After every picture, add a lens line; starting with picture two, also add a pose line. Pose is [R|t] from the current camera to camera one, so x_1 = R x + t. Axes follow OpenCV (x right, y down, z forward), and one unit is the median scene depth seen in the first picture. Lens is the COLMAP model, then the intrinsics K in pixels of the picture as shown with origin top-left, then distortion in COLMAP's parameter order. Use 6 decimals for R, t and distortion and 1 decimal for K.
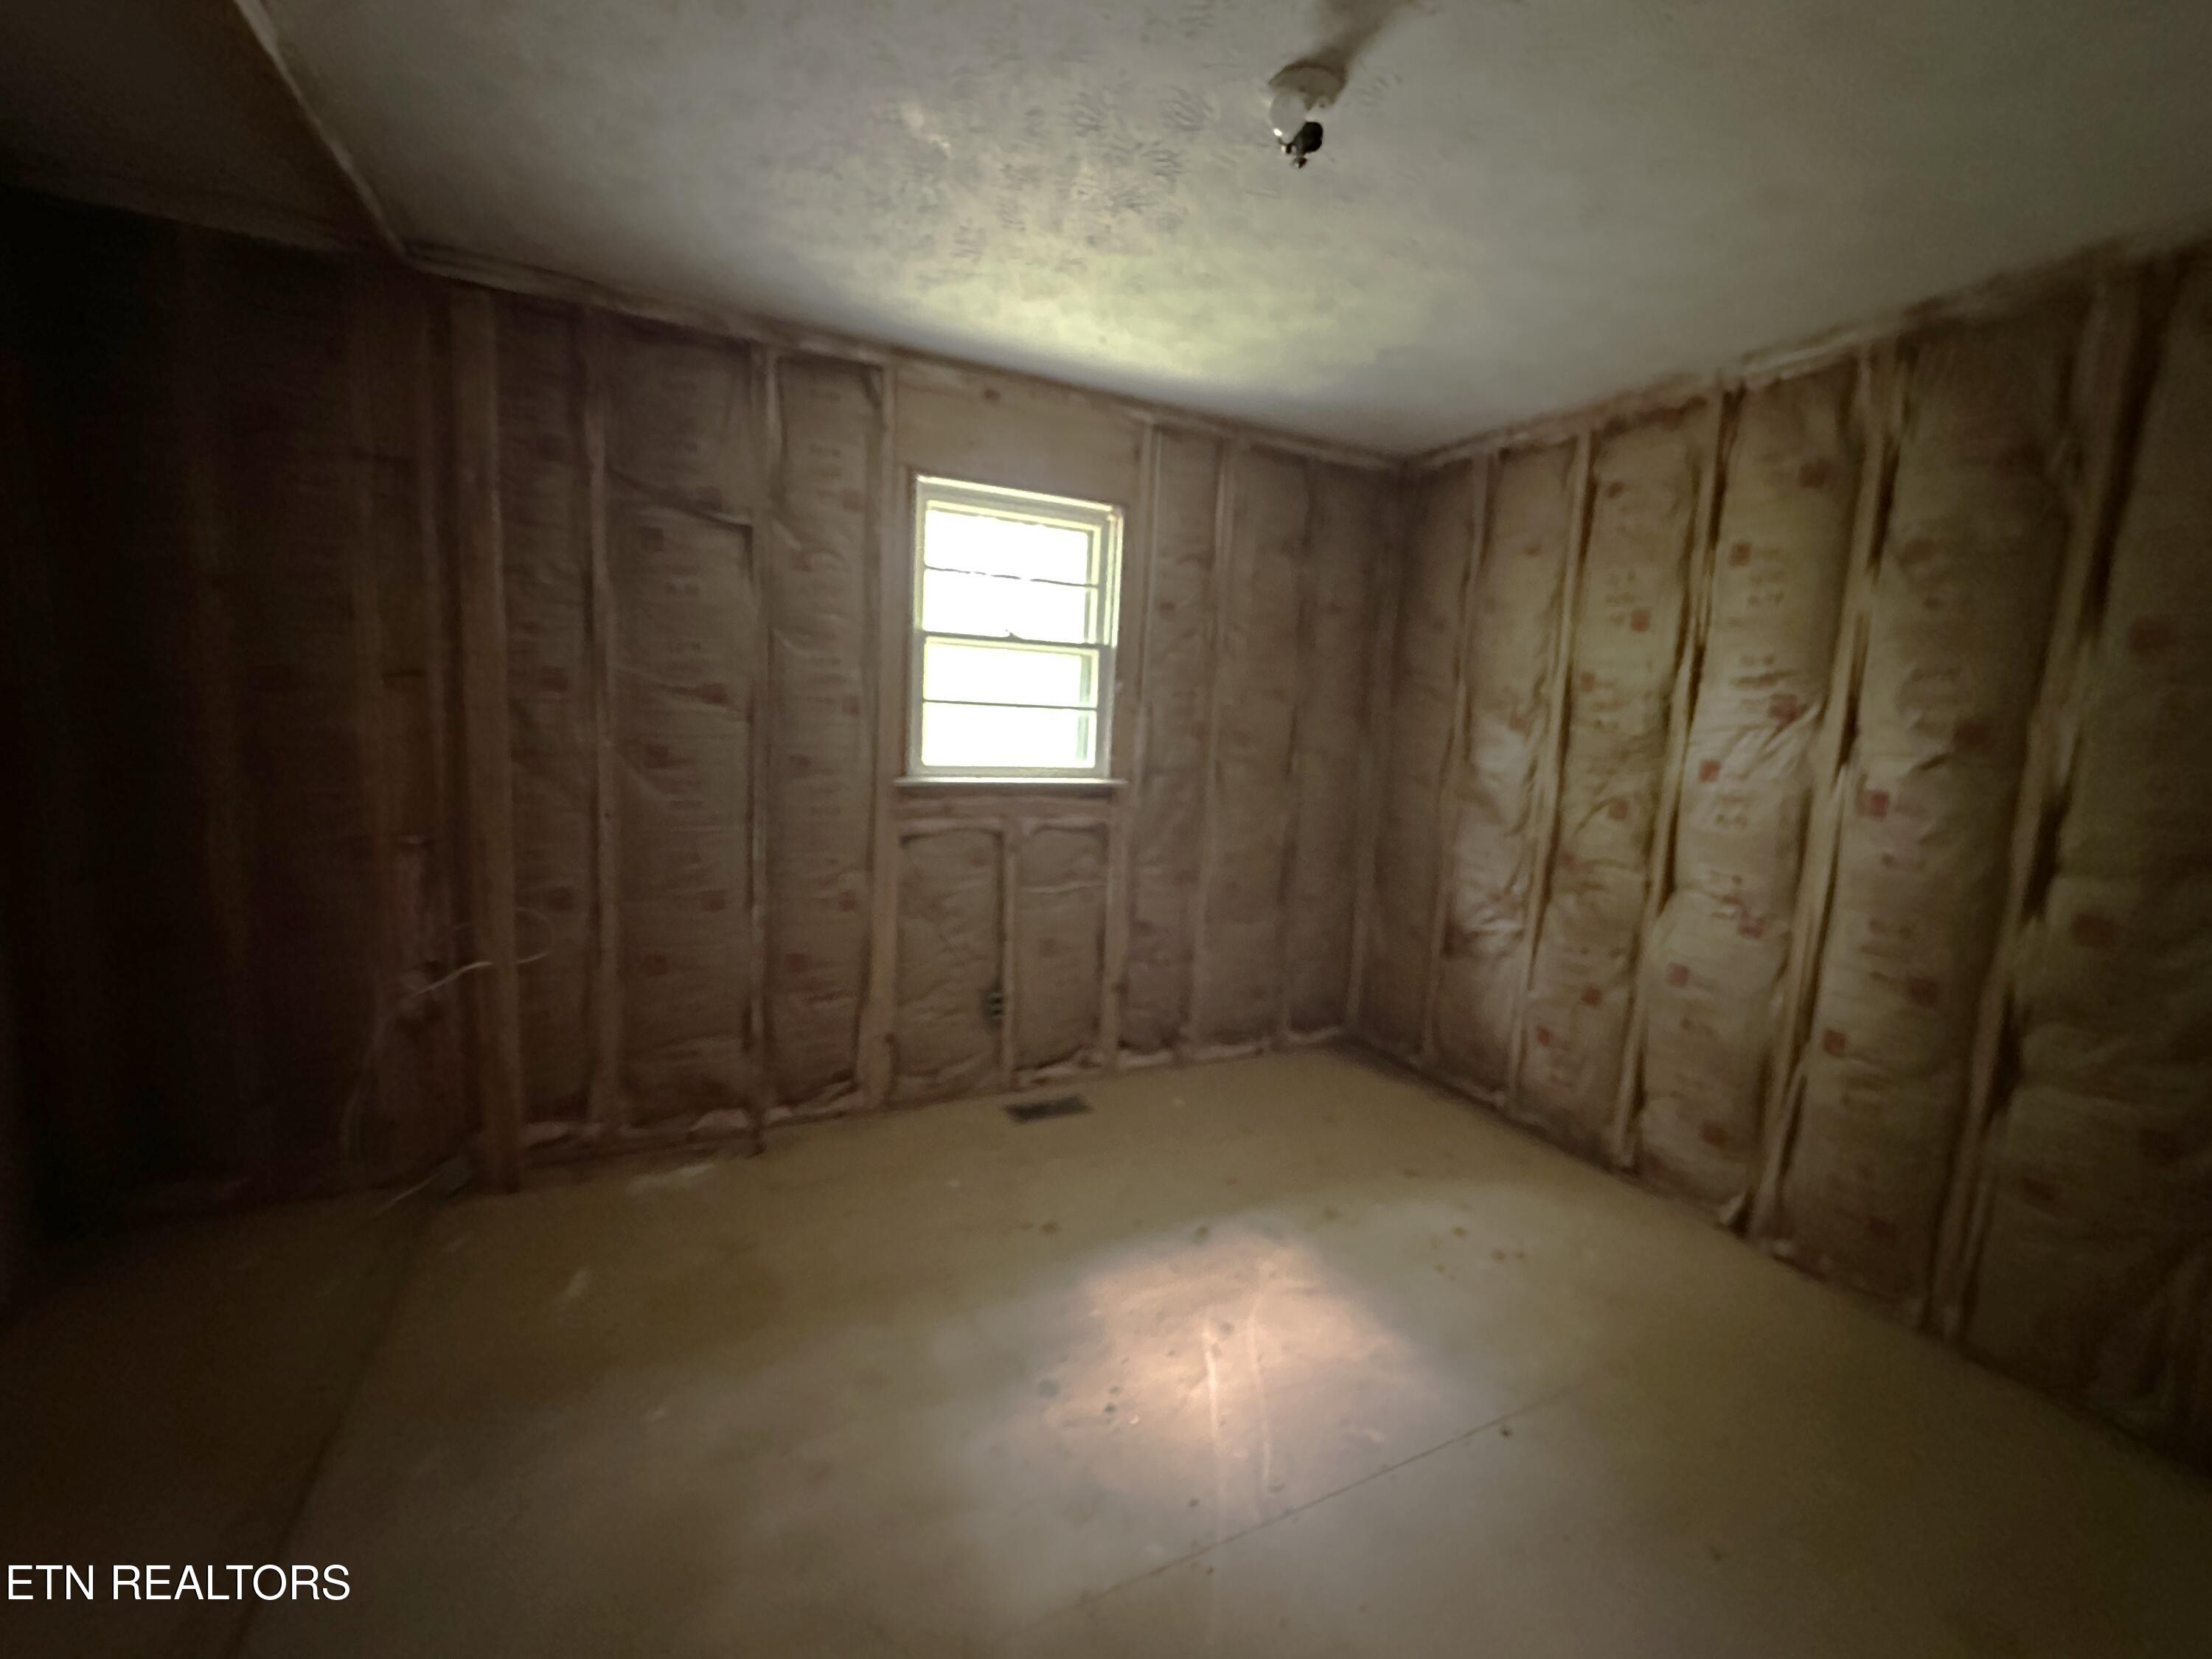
lens RADIAL K [[892.6, 0, 1114.1], [0, 892.6, 829.6], [0, 0, 1]] dist [0.000091, 0.000653]
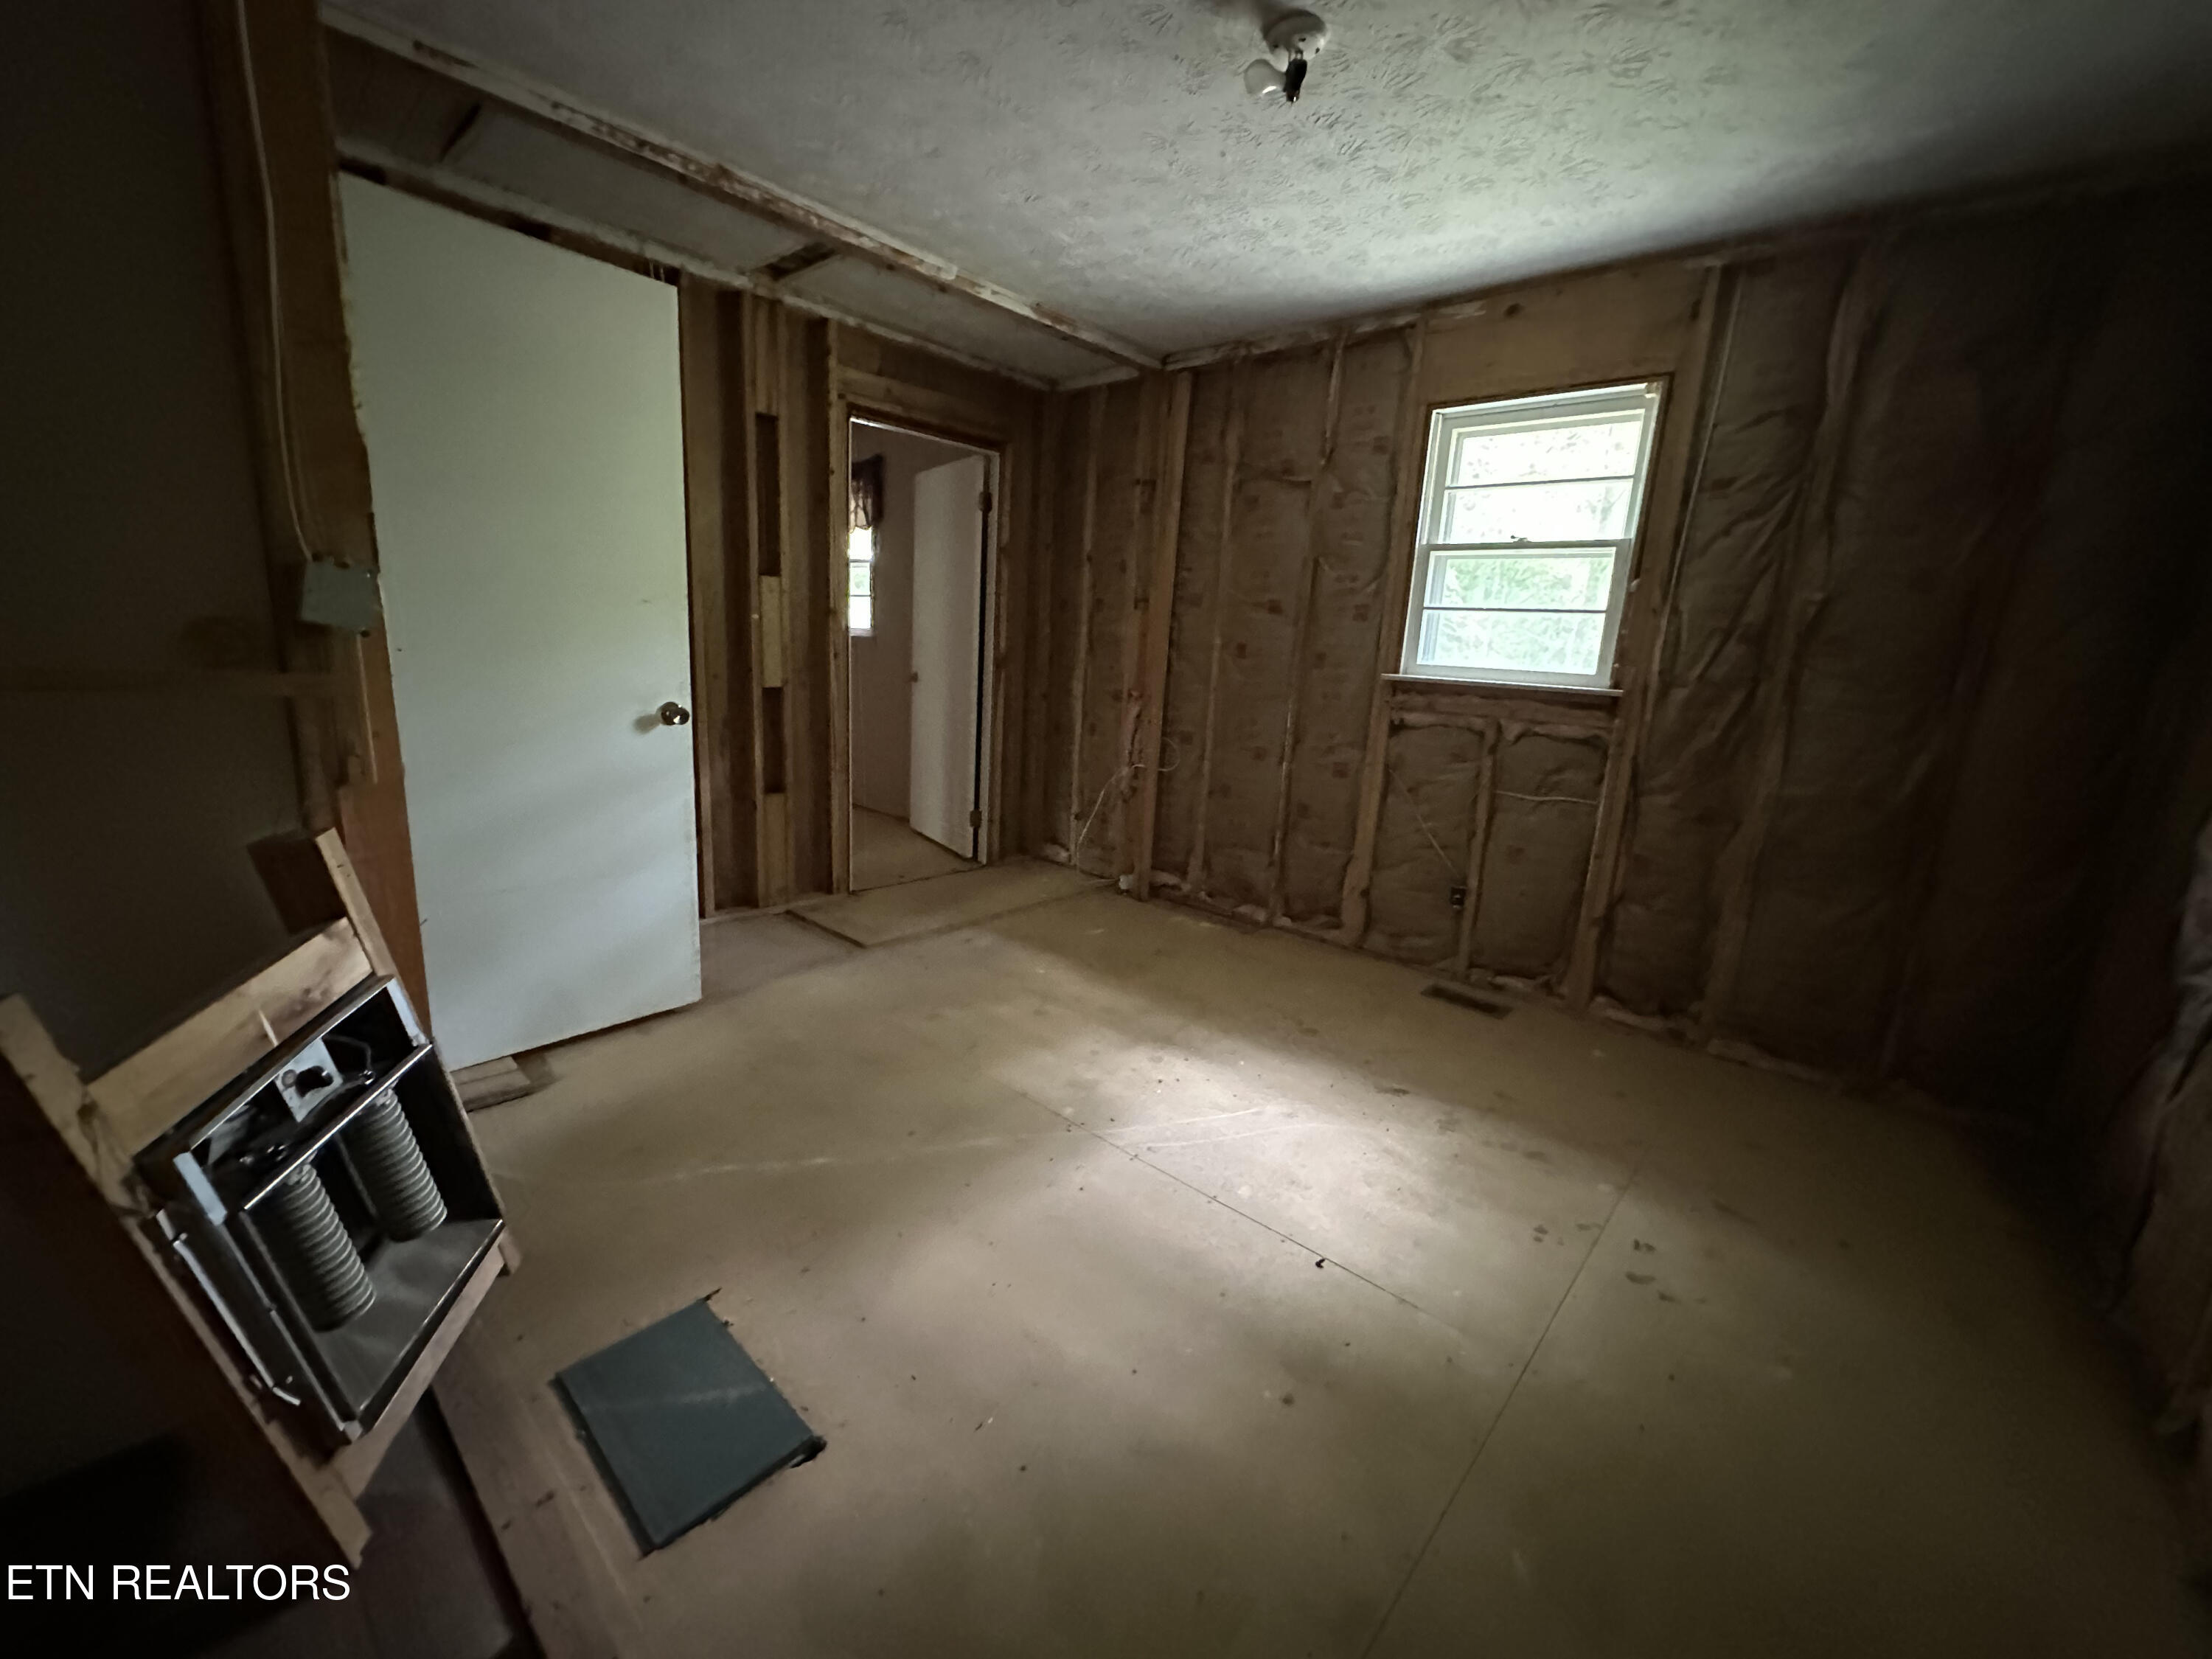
lens RADIAL K [[892.6, 0, 1110.0], [0, 892.6, 826.9], [0, 0, 1]] dist [0.000091, 0.000653]
pose [[0.389860, 0.163728, -0.906202, 0.656437], [-0.157297, 0.981445, 0.109651, 0.064050], [0.907341, 0.099795, 0.408380, 0.177429]]
